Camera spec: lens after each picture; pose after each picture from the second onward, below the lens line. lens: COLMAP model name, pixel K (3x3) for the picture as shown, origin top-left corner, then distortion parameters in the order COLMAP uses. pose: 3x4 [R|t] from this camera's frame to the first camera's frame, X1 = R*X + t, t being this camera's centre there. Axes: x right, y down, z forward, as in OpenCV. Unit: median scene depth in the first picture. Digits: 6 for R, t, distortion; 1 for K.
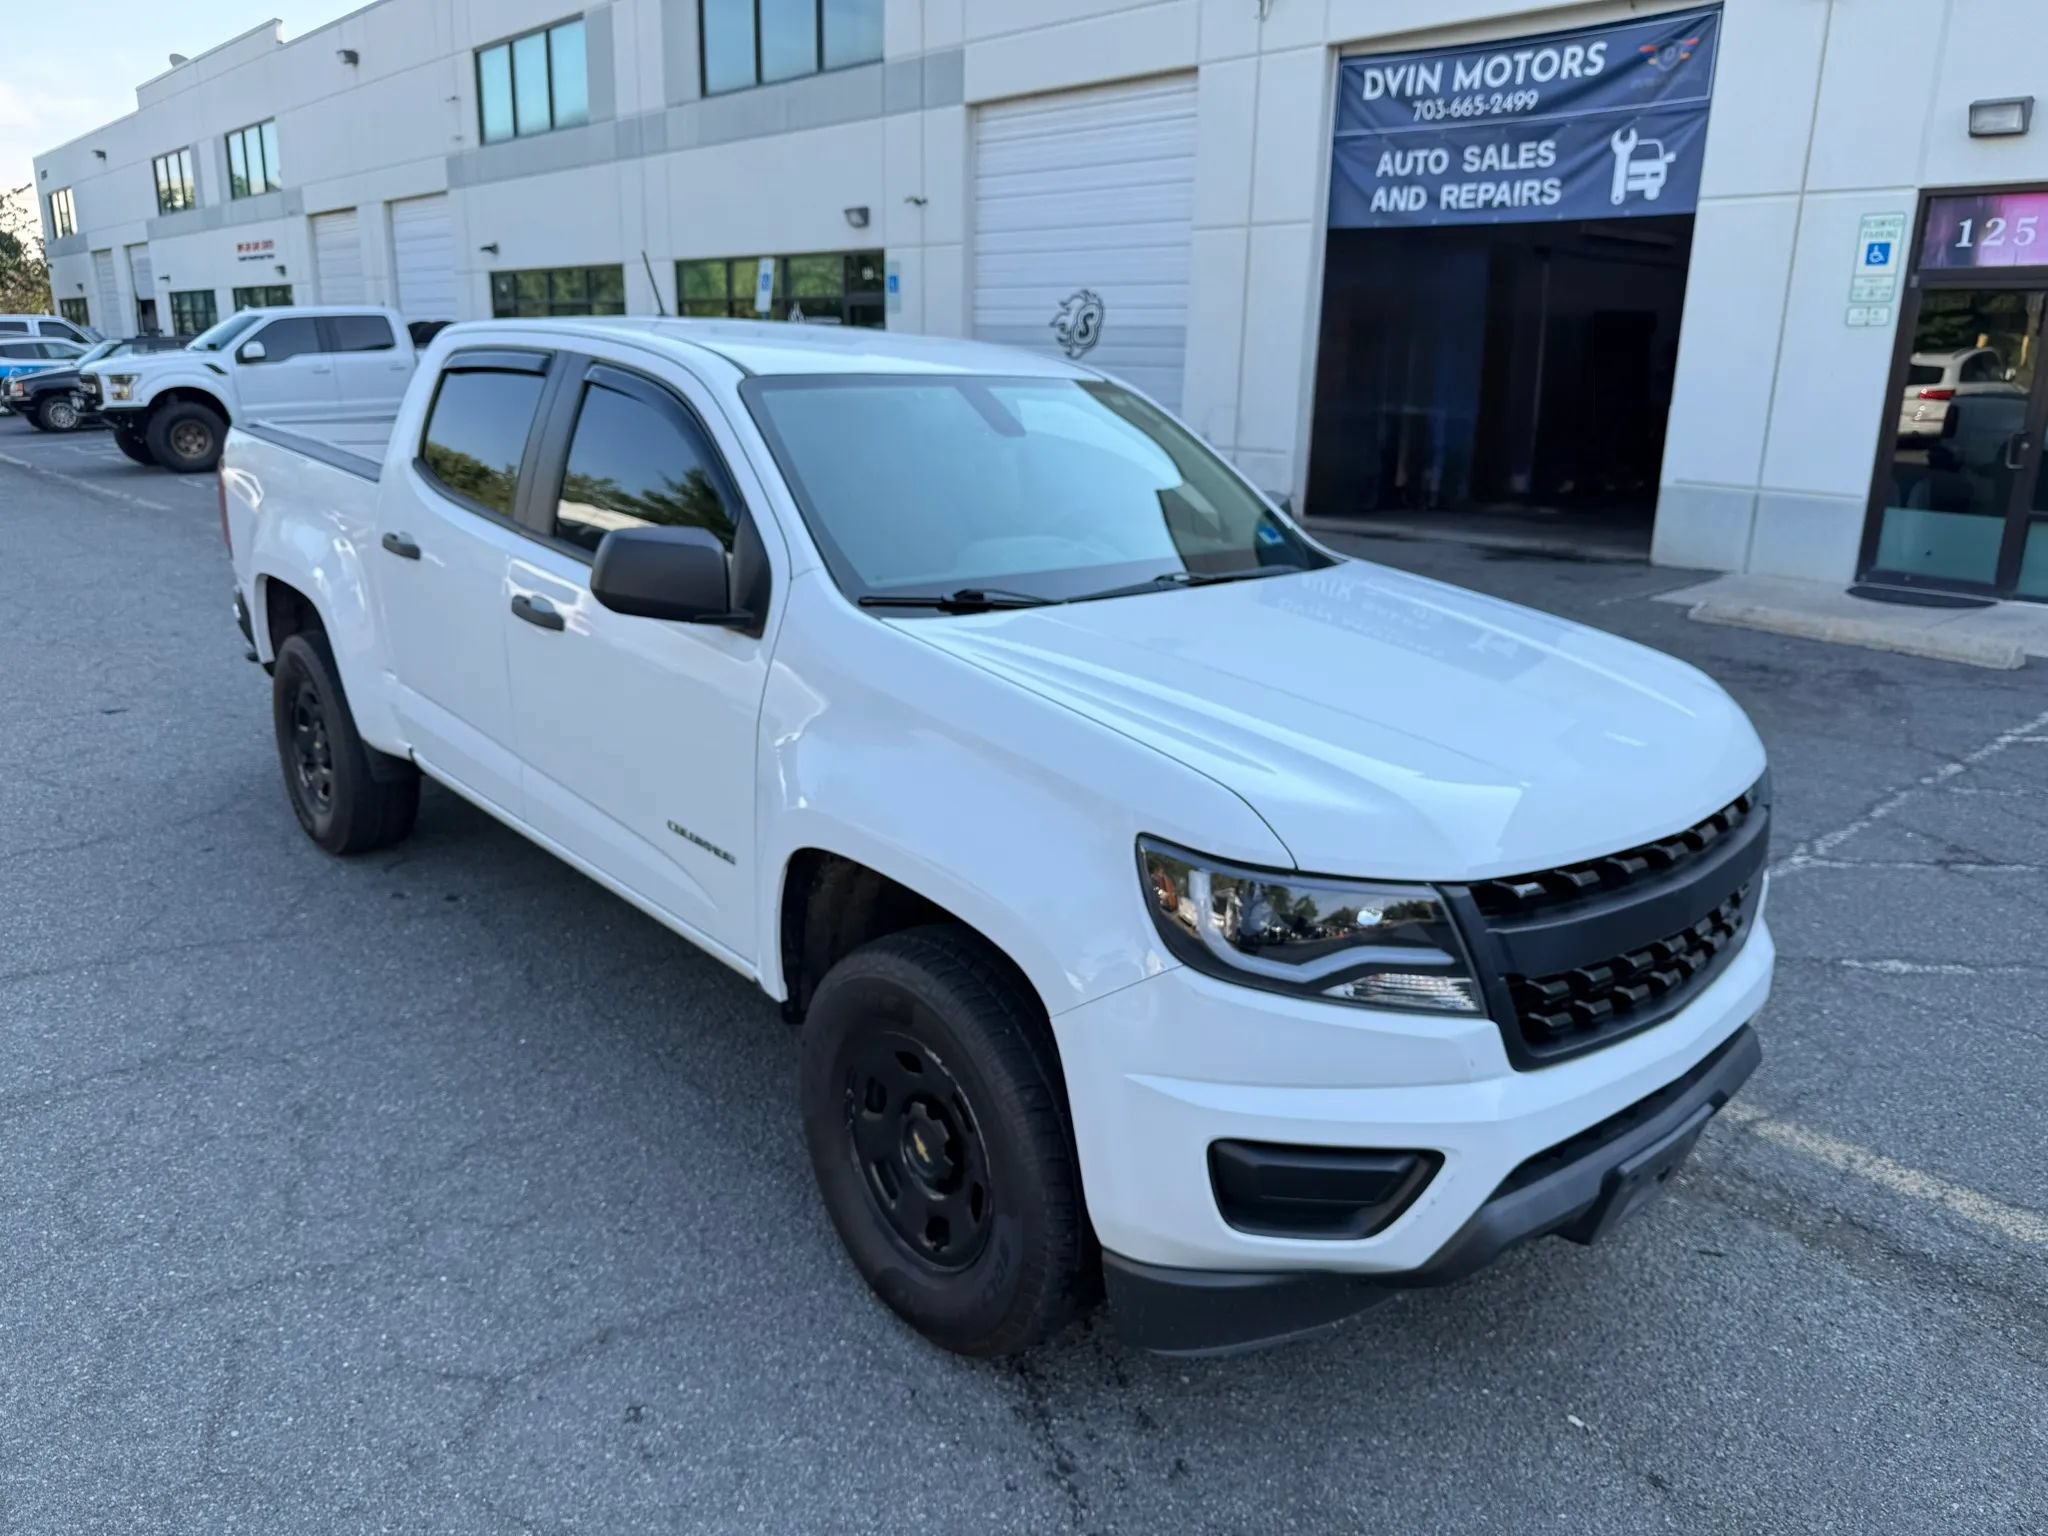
lens RADIAL K [[1436.8, 0, 1028.2], [0, 1436.8, 774.8], [0, 0, 1]] dist [0.002033, -0.008295]
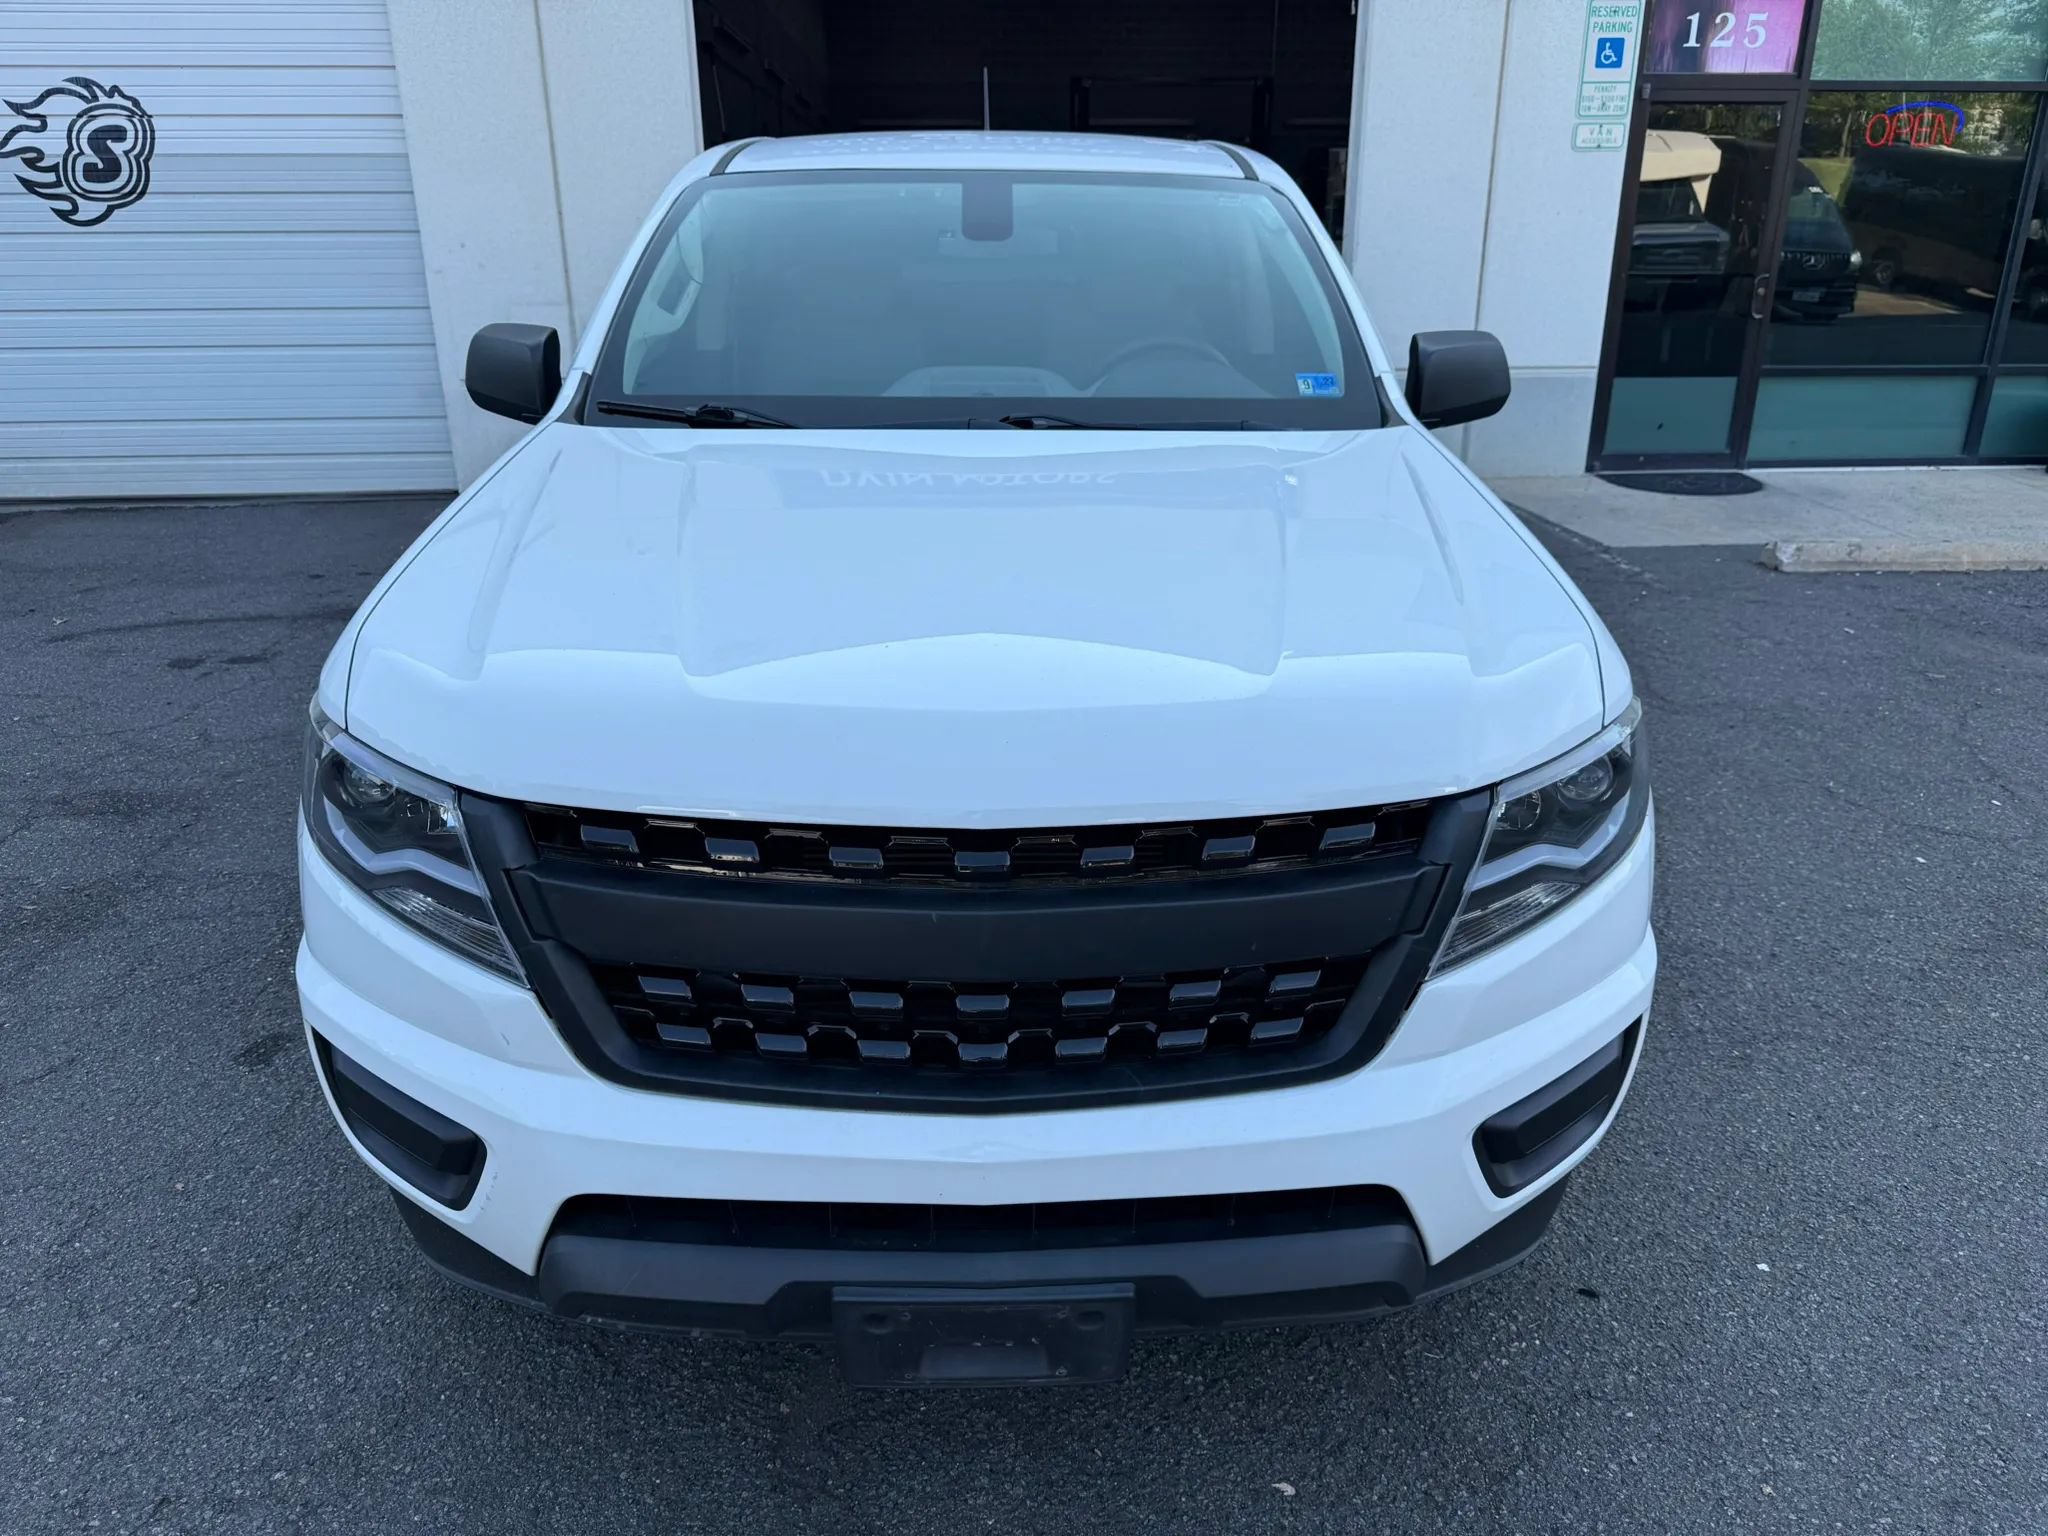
lens RADIAL K [[1436.8, 0, 1033.5], [0, 1436.8, 771.6], [0, 0, 1]] dist [0.002033, -0.008295]
pose [[0.618015, -0.308510, 0.723104, -0.246526], [0.240131, 0.949906, 0.200042, -0.192136], [-0.748595, 0.050011, 0.661138, 0.635435]]
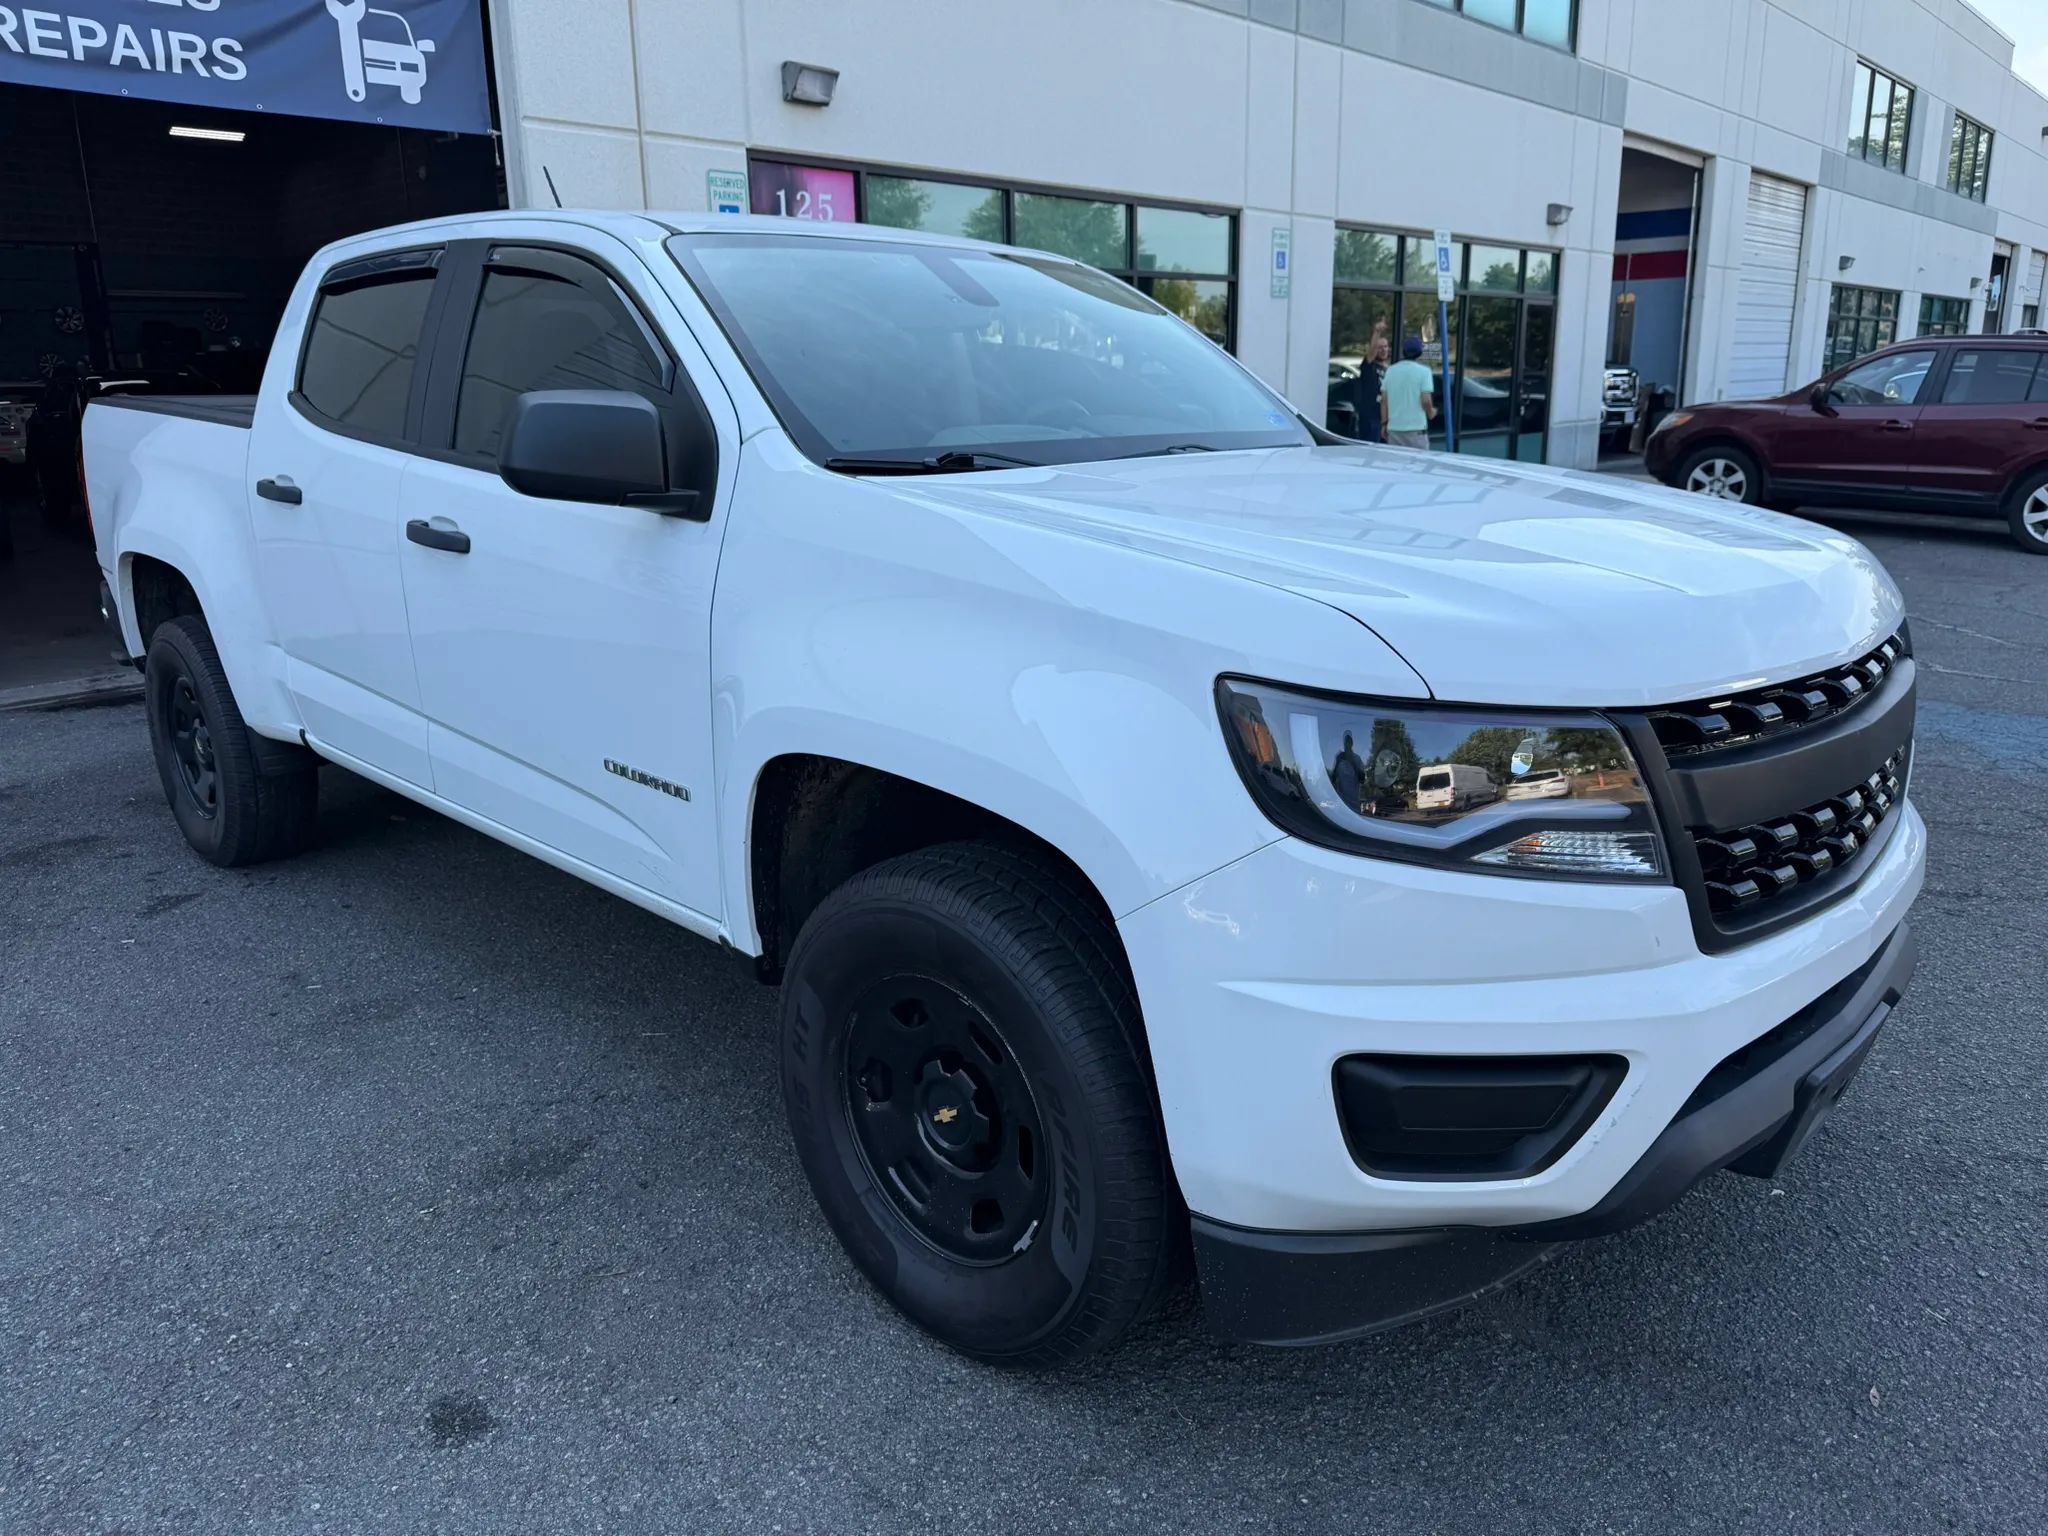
lens RADIAL K [[1436.8, 0, 1014.1], [0, 1436.8, 764.2], [0, 0, 1]] dist [0.002033, -0.008295]
pose [[-0.096757, -0.278786, 0.955467, -0.312467], [0.297031, 0.908138, 0.295056, -0.229386], [-0.949953, 0.312352, -0.005060, 0.812040]]
